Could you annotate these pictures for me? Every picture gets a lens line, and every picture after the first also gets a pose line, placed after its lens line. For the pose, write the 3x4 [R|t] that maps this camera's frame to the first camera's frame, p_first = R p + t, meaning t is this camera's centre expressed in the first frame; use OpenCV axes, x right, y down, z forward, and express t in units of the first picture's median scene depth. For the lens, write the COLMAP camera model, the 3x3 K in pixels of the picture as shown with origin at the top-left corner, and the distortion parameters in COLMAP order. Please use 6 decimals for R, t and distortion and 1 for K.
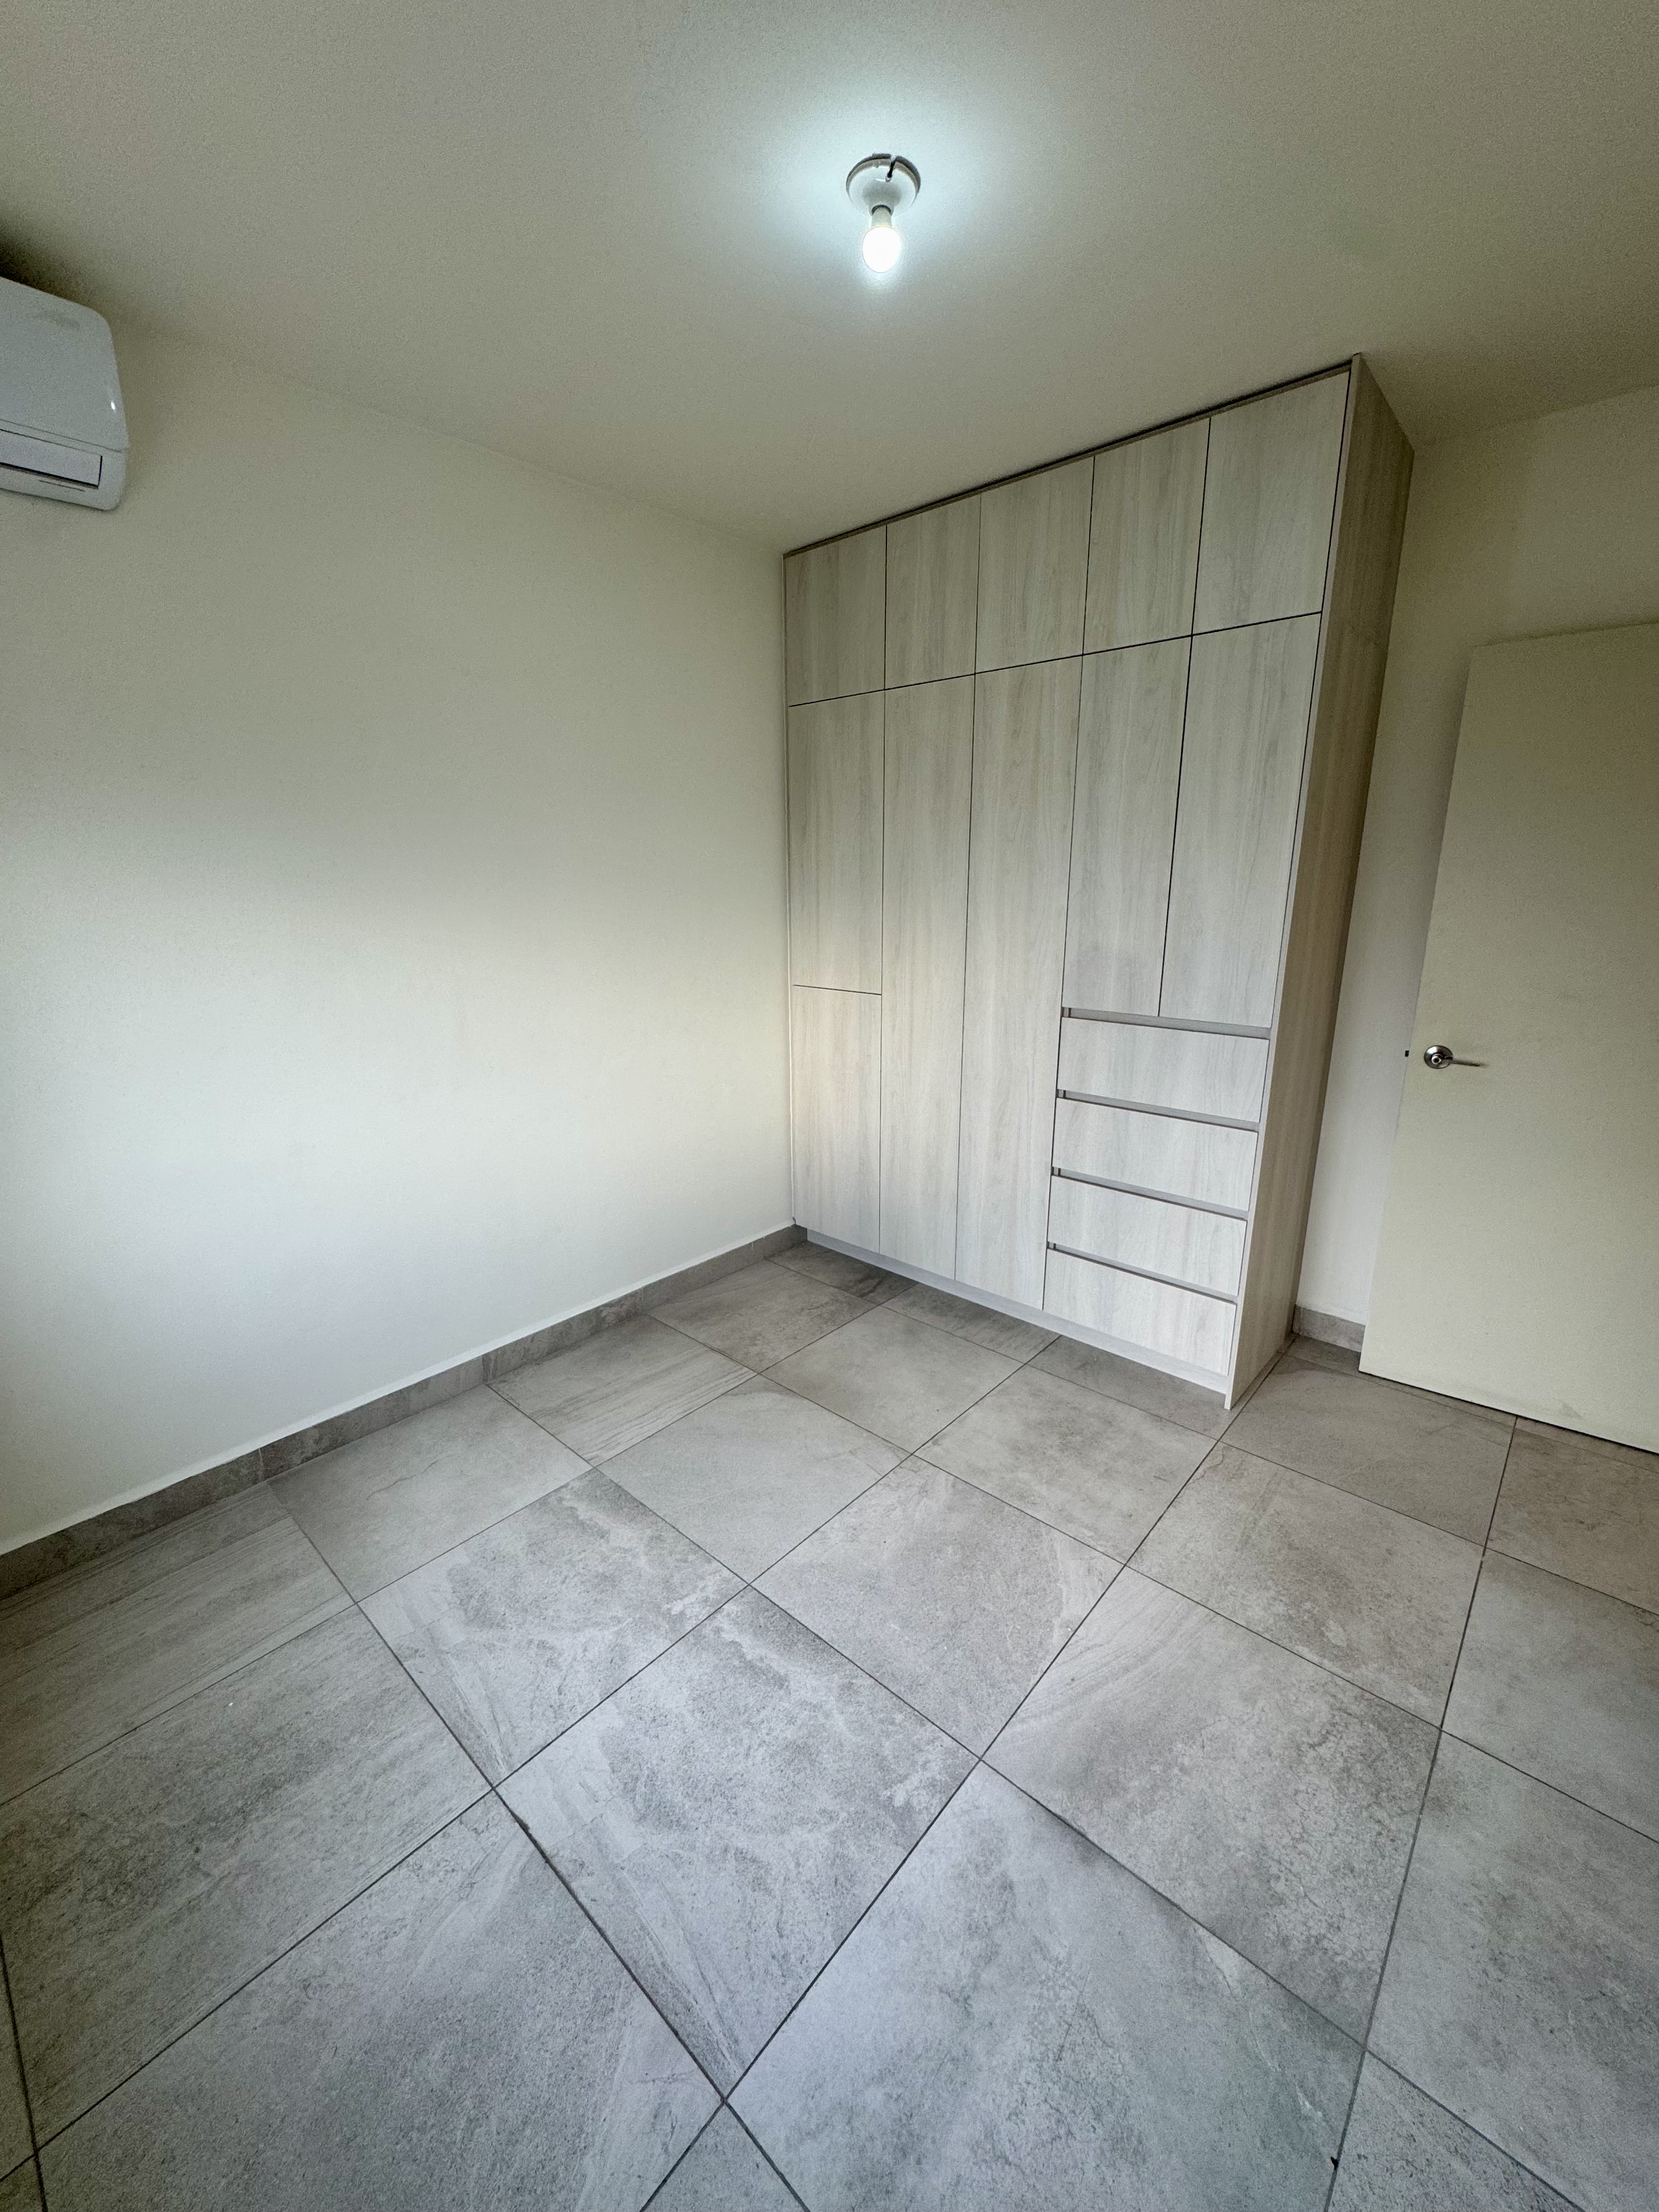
lens RADIAL K [[882.7, 0, 834.8], [0, 882.7, 1104.8], [0, 0, 1]] dist [-0.001691, -0.000371]
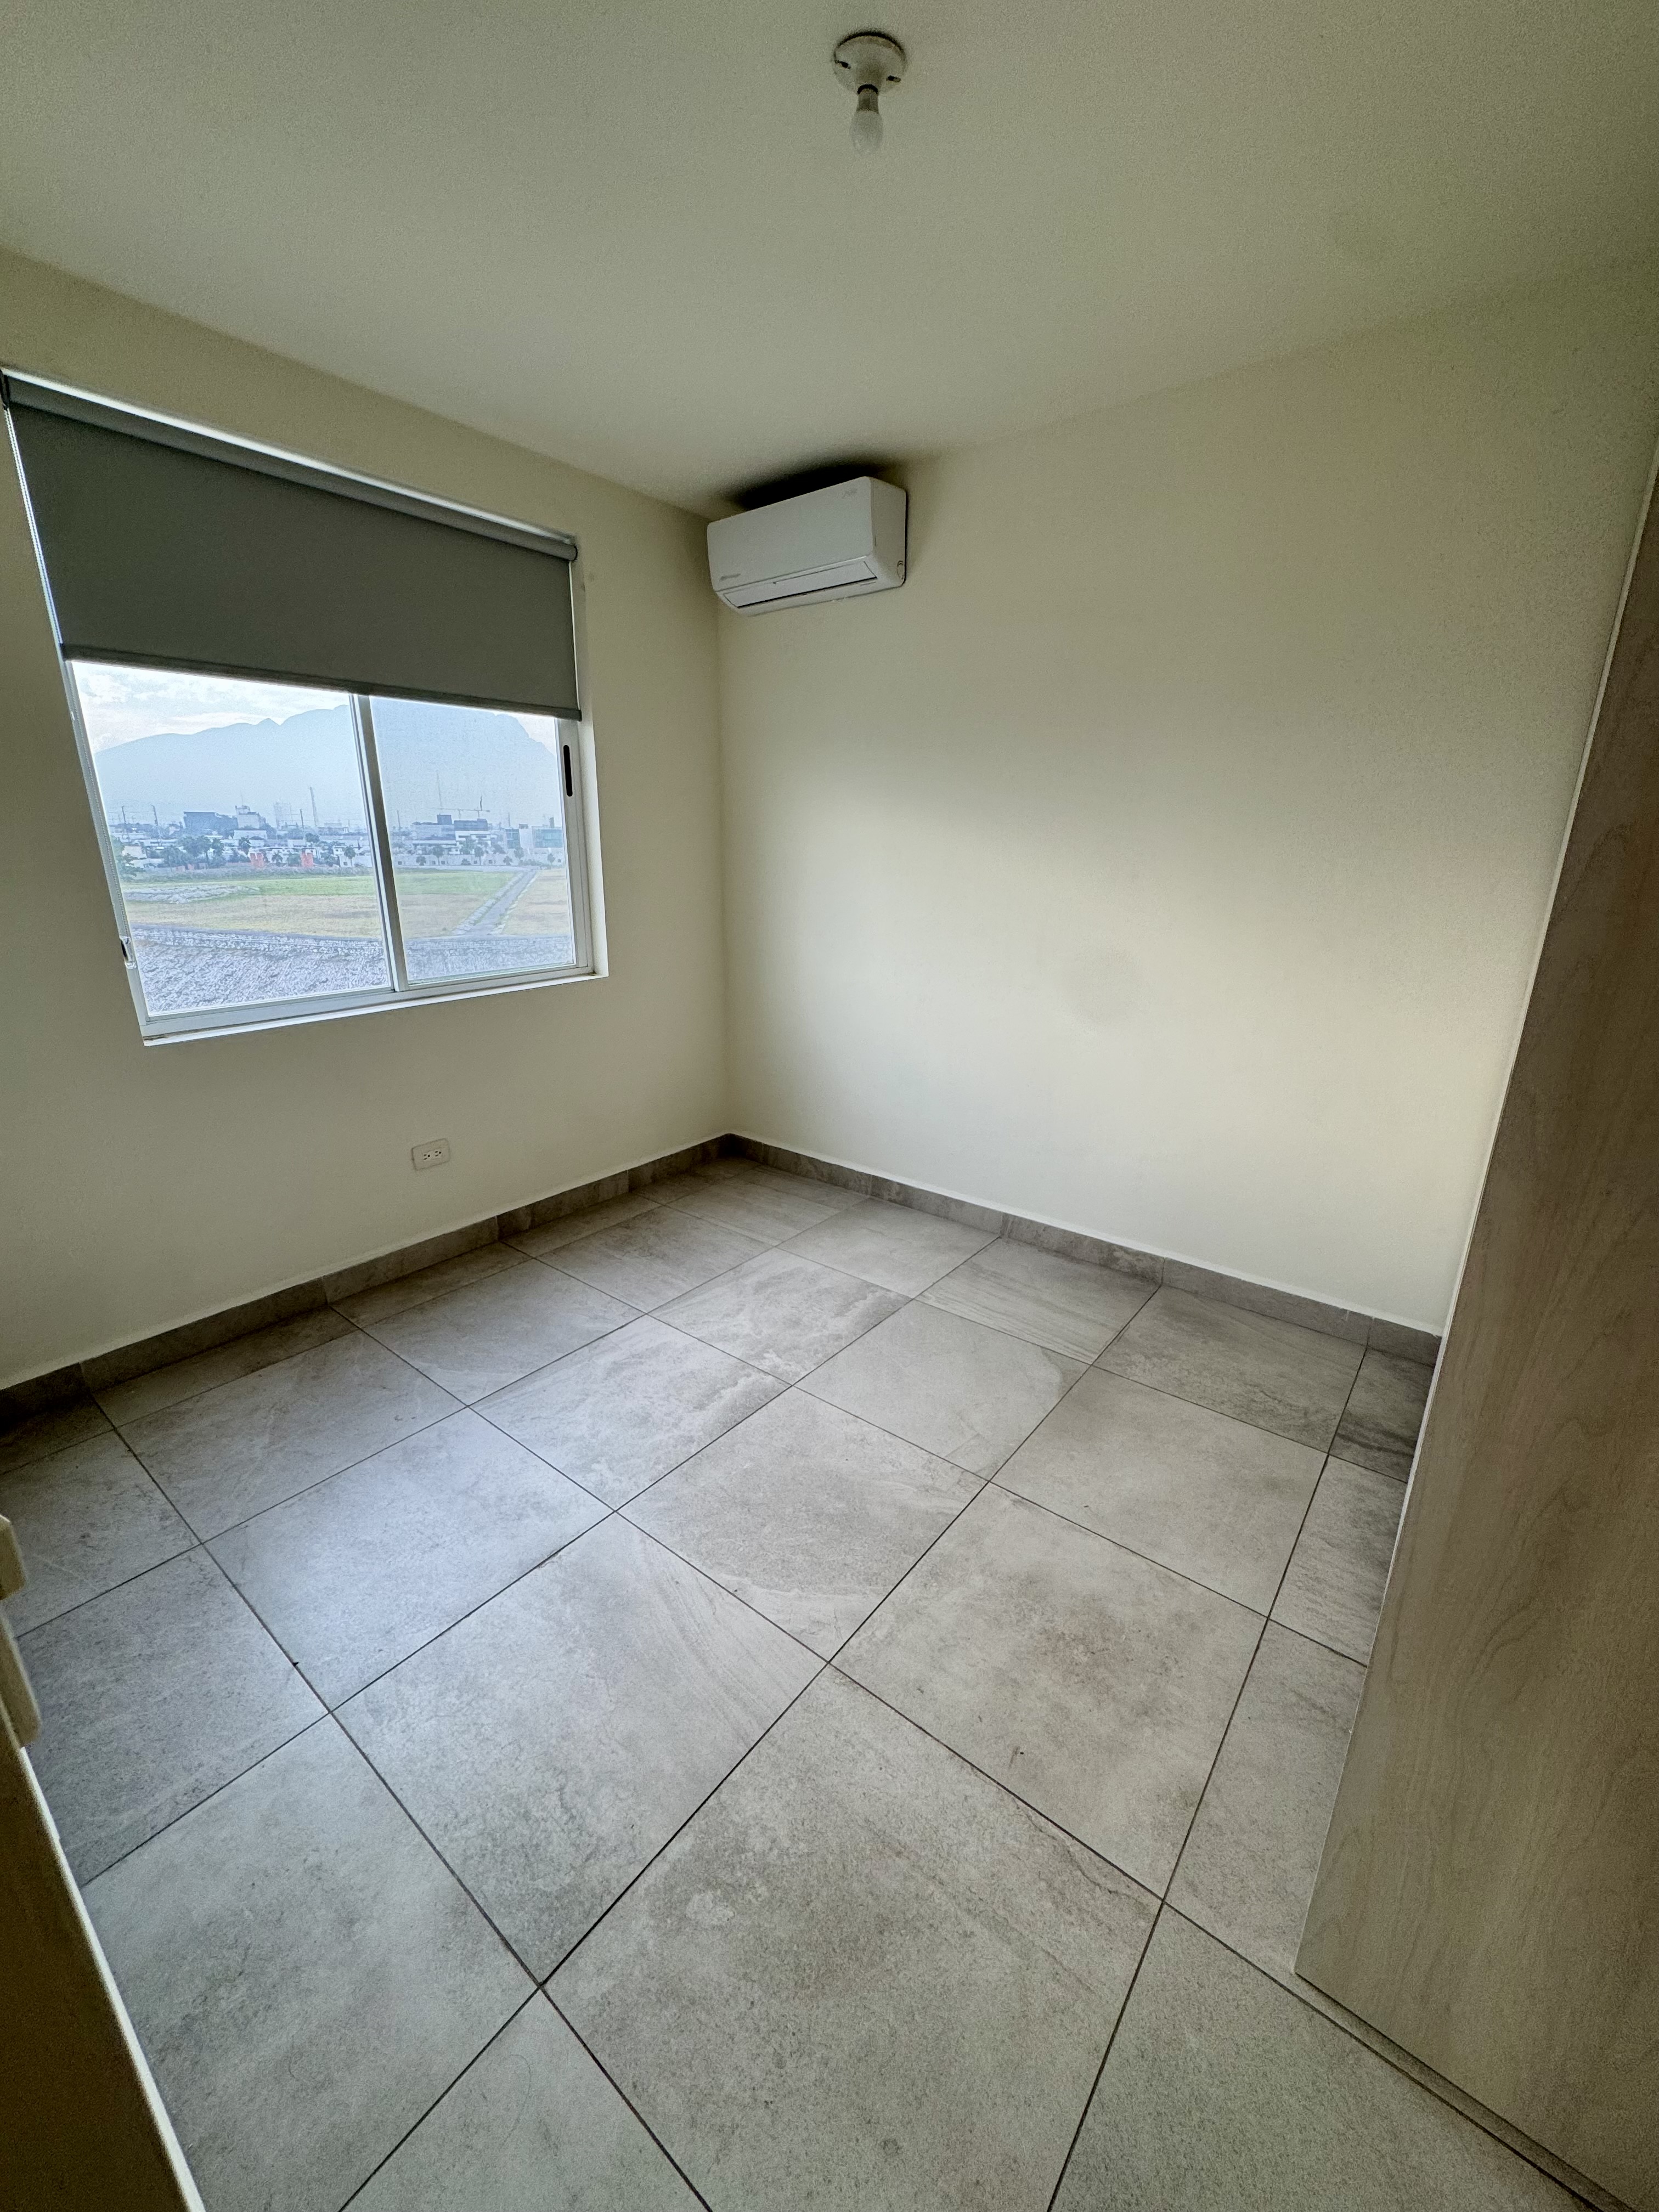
lens RADIAL K [[882.7, 0, 832.0], [0, 882.7, 1105.6], [0, 0, 1]] dist [-0.001691, -0.000371]
pose [[0.059181, 0.297715, -0.952819, 0.927441], [-0.259131, 0.926353, 0.273350, -0.162961], [0.964027, 0.230728, 0.131970, 0.769887]]
